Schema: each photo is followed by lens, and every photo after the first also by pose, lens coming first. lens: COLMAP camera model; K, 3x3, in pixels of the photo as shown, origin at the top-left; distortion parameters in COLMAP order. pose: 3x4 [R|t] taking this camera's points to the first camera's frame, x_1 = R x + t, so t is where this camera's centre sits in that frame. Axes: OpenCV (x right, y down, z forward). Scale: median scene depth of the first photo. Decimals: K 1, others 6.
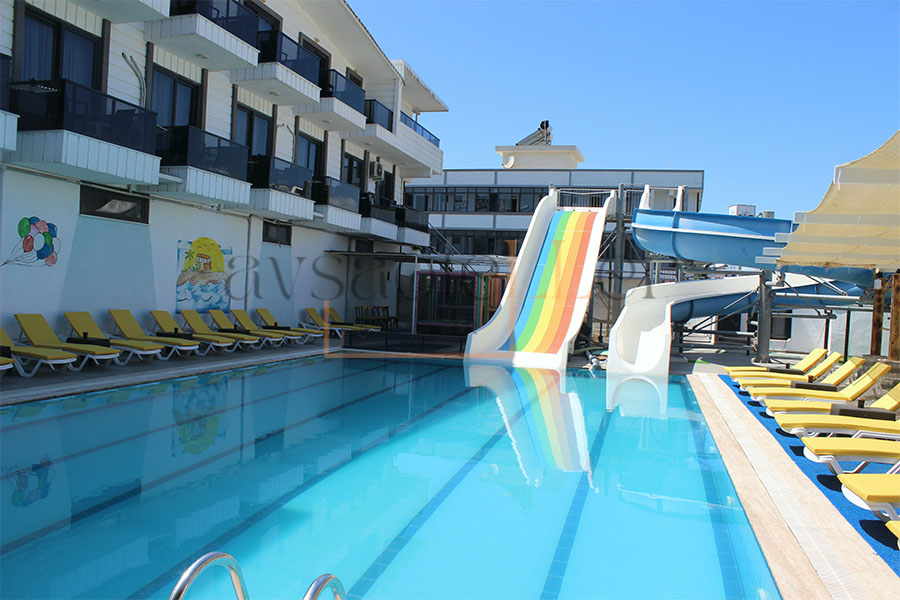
lens RADIAL K [[738.6, 0, 450.0], [0, 738.6, 300.0], [0, 0, 1]] dist [-0.176031, 0.152722]
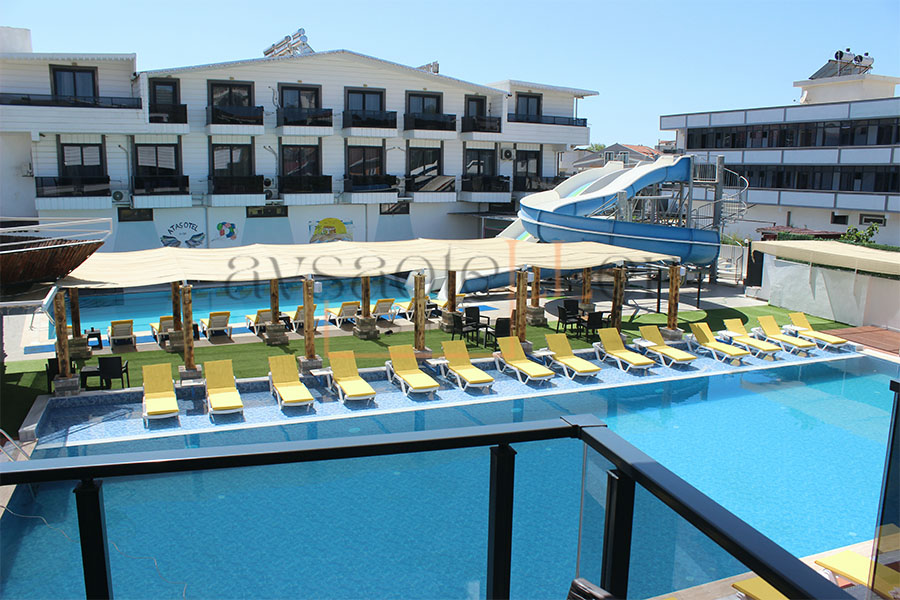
lens RADIAL K [[743.6, 0, 444.9], [0, 743.6, 300.2], [0, 0, 1]] dist [-0.167151, 0.150108]
pose [[0.696006, 0.083578, -0.713155, 1.220832], [0.012177, 0.991686, 0.128104, -0.104068], [0.717933, -0.097845, 0.689202, -0.205847]]
